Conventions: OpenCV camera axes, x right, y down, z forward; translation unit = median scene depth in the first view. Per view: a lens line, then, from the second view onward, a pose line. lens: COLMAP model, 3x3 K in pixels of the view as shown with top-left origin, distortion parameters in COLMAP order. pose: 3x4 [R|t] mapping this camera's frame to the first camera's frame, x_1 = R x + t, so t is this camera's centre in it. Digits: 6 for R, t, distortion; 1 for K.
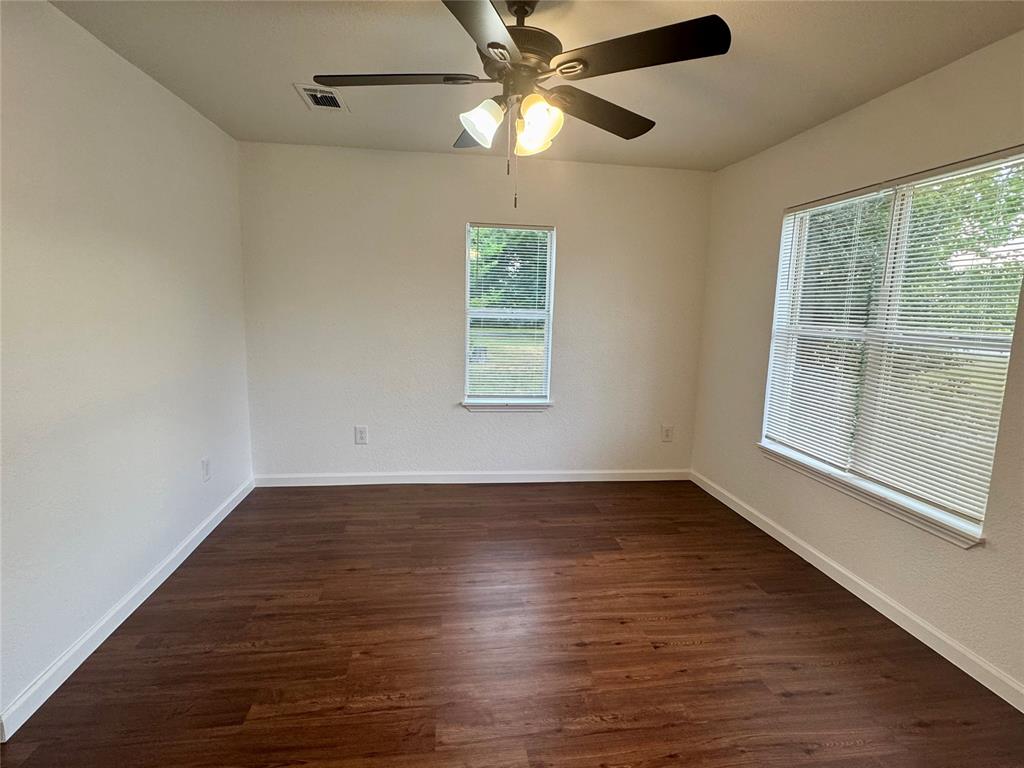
lens RADIAL K [[519.7, 0, 508.5], [0, 519.7, 380.2], [0, 0, 1]] dist [-0.000176, -0.000420]
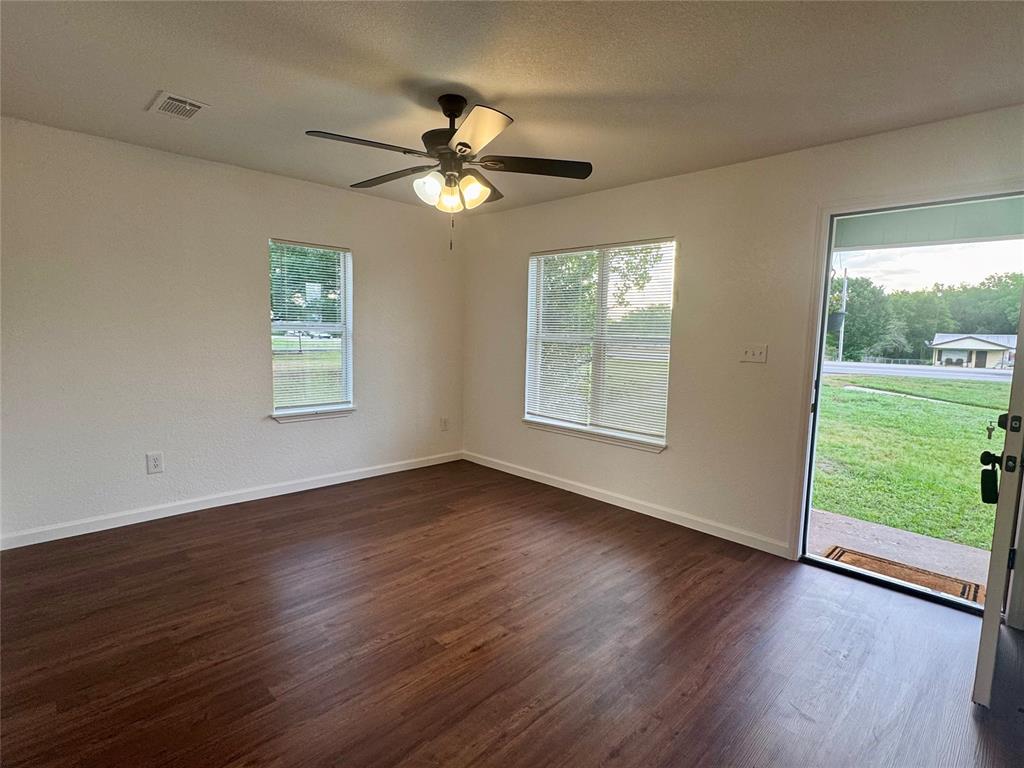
lens RADIAL K [[519.7, 0, 510.4], [0, 519.7, 384.8], [0, 0, 1]] dist [-0.000176, -0.000420]
pose [[0.800246, -0.071750, 0.595365, -0.366117], [0.082005, 0.996583, 0.009878, 0.014491], [-0.594039, 0.040918, 0.803395, -0.101514]]
